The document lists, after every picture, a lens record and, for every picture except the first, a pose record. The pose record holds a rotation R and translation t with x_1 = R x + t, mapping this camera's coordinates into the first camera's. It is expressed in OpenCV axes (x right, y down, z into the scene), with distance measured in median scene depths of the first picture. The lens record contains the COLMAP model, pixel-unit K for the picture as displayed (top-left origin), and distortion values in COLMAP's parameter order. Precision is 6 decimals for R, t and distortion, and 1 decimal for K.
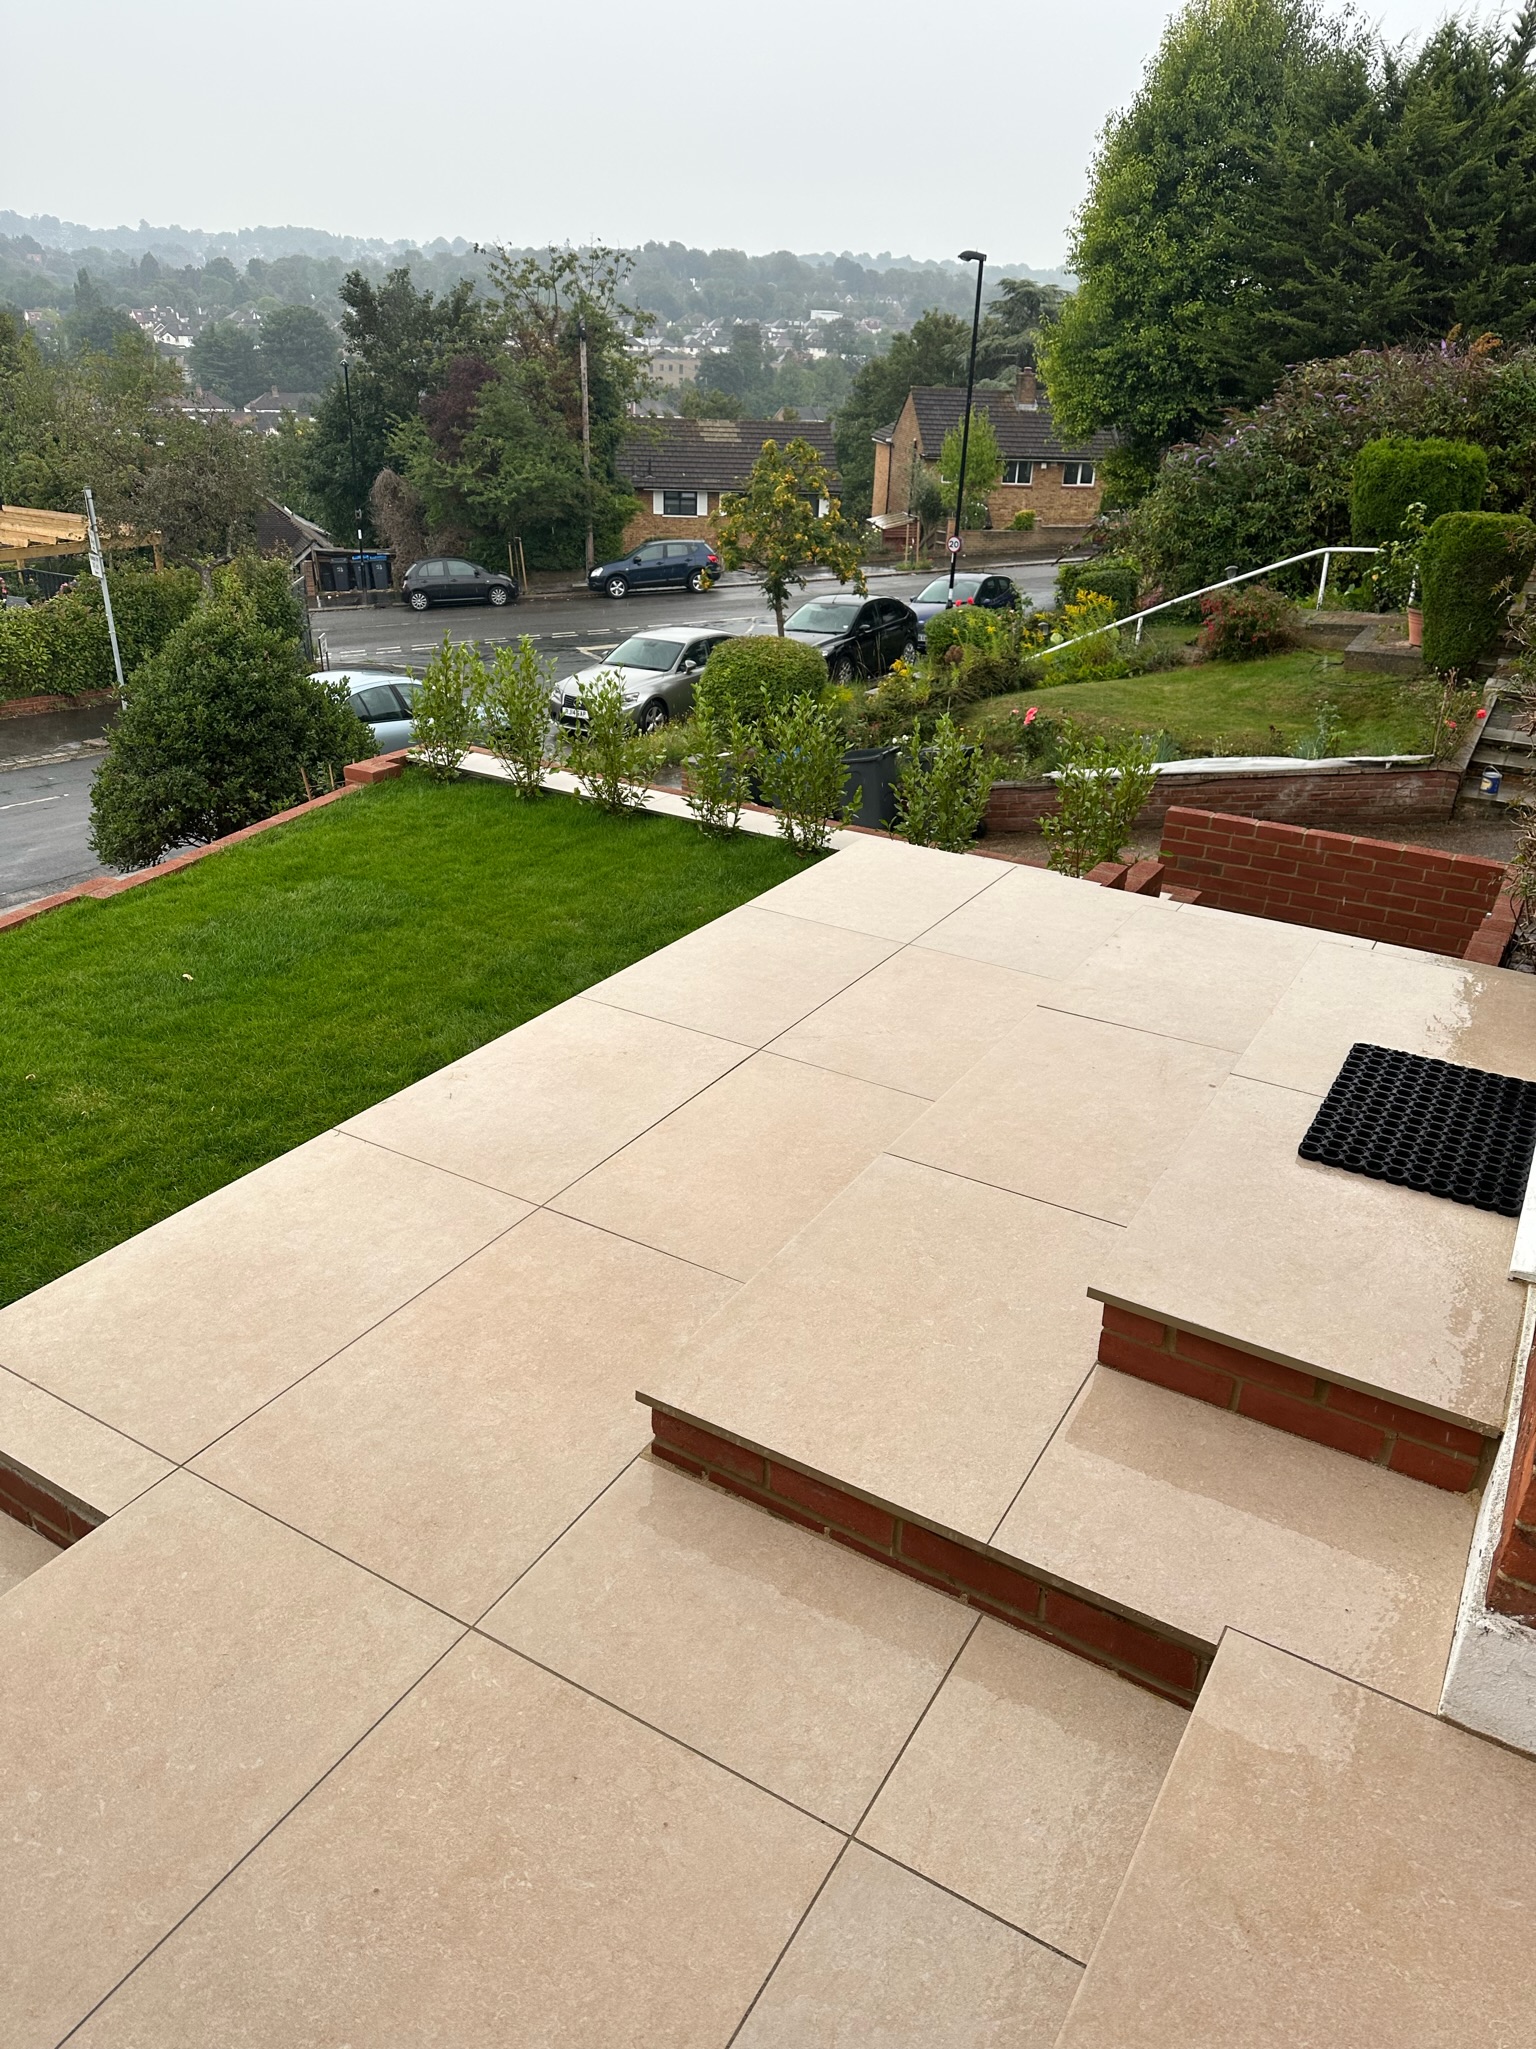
lens RADIAL K [[1416.1, 0, 734.6], [0, 1416.1, 1024.2], [0, 0, 1]] dist [0.171386, -0.299044]
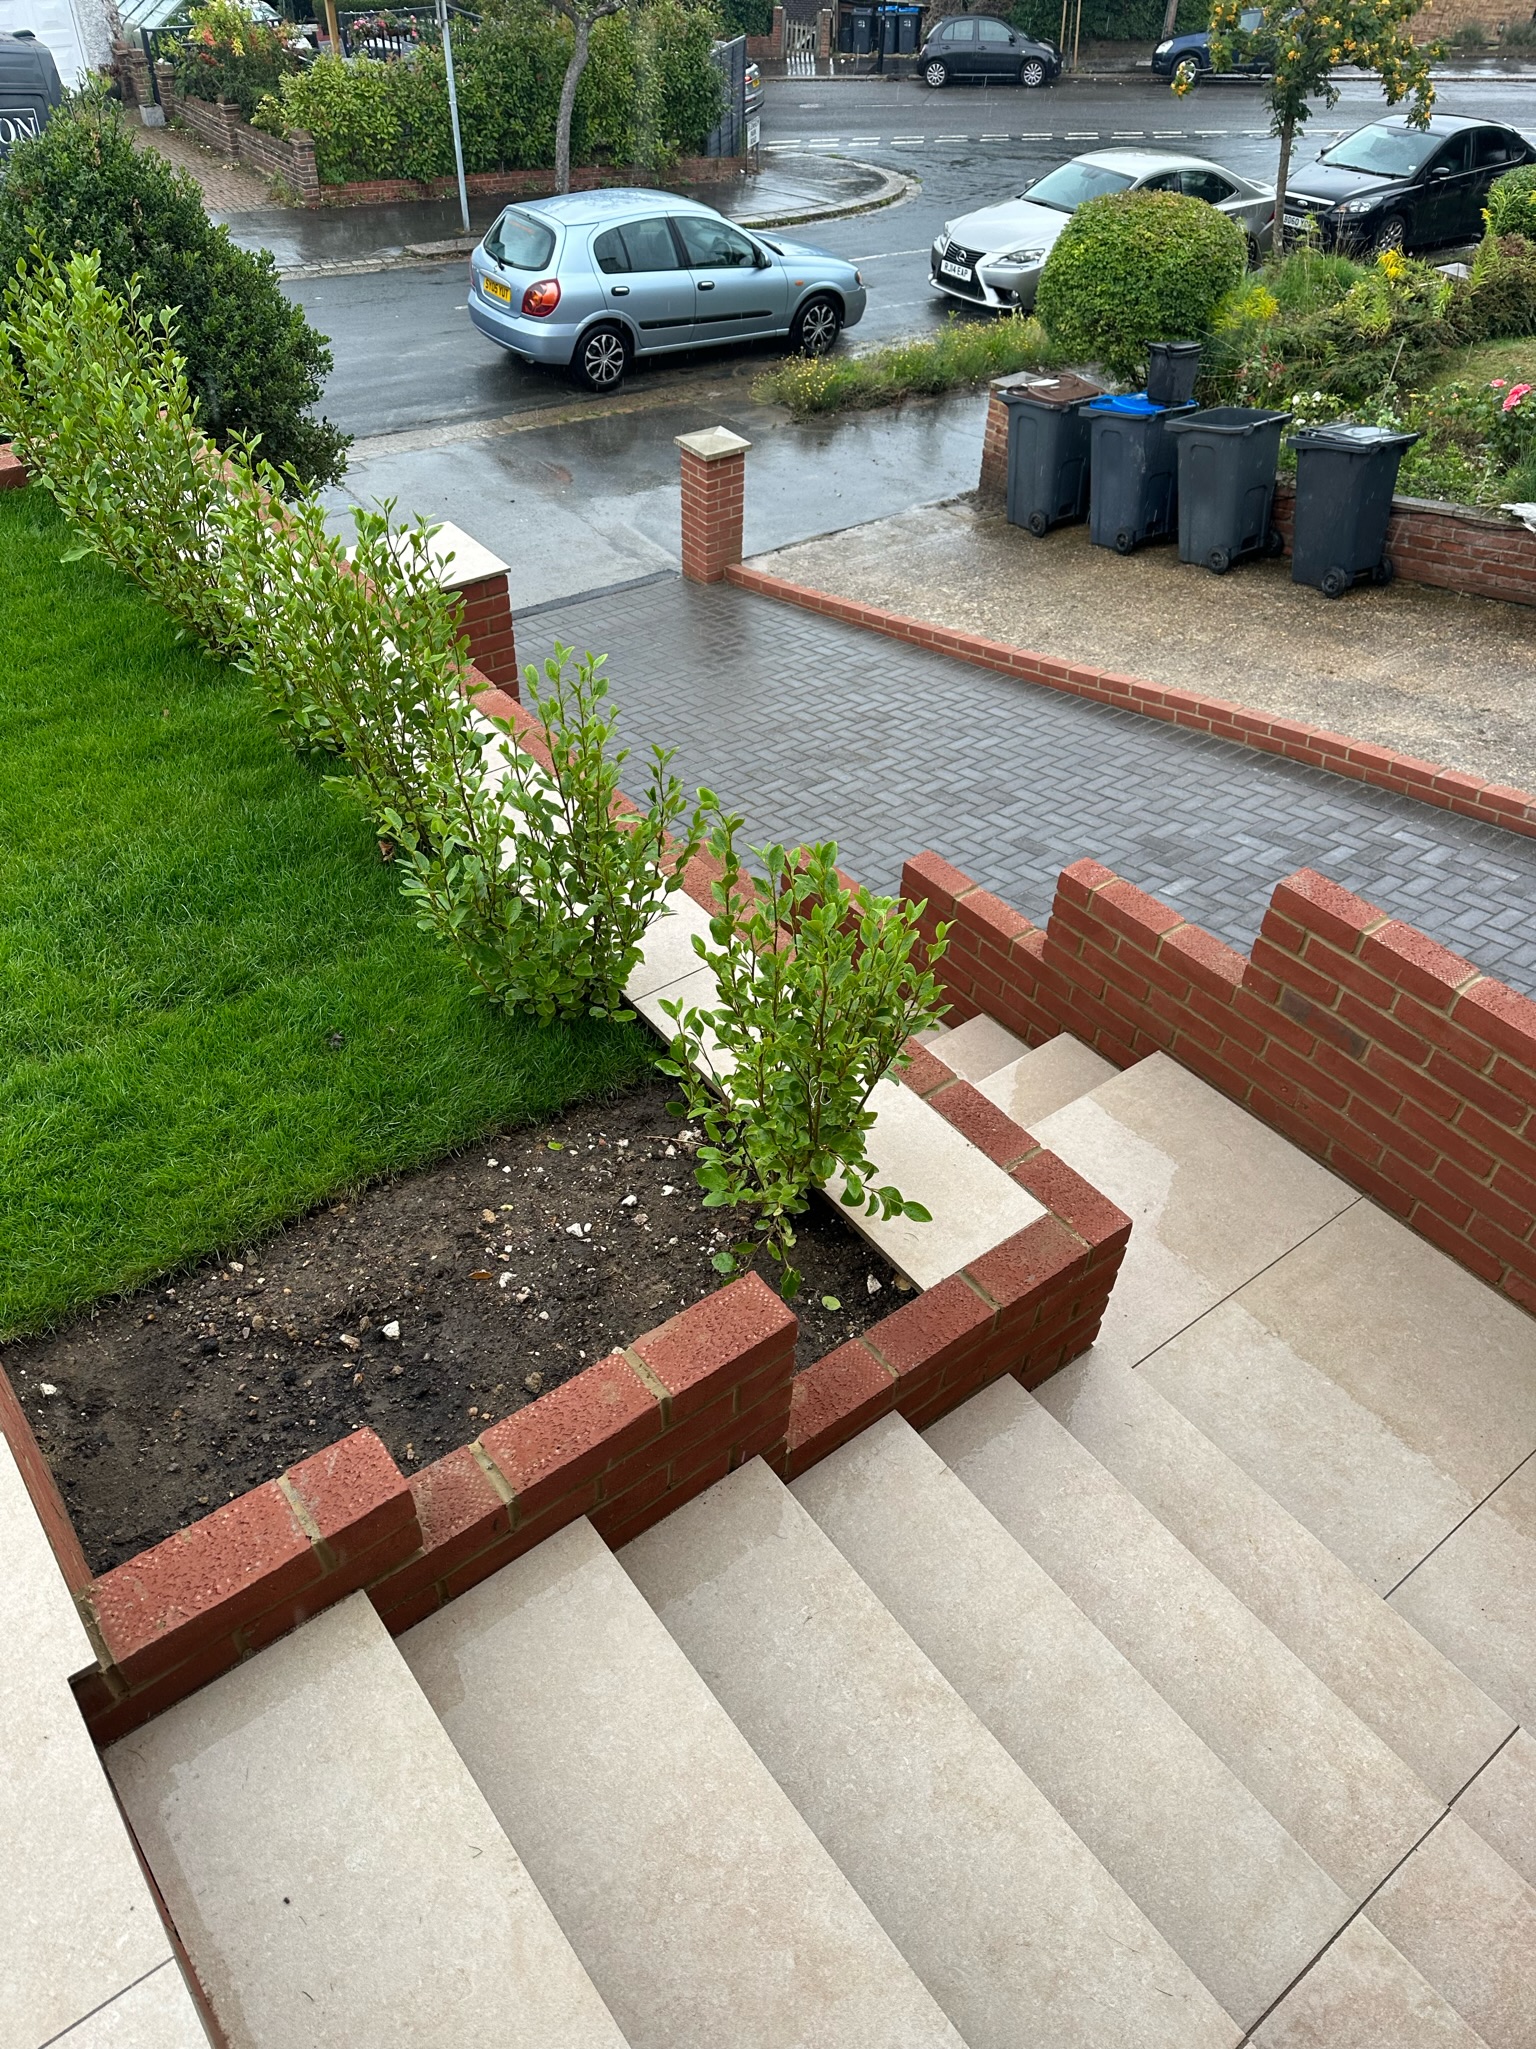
lens RADIAL K [[1439.9, 0, 757.4], [0, 1439.9, 1021.1], [0, 0, 1]] dist [0.036754, -0.040257]
pose [[0.928319, 0.253235, -0.272207, 0.127146], [-0.162774, 0.935095, 0.314805, -0.097761], [0.334259, -0.247931, 0.909286, 0.245774]]
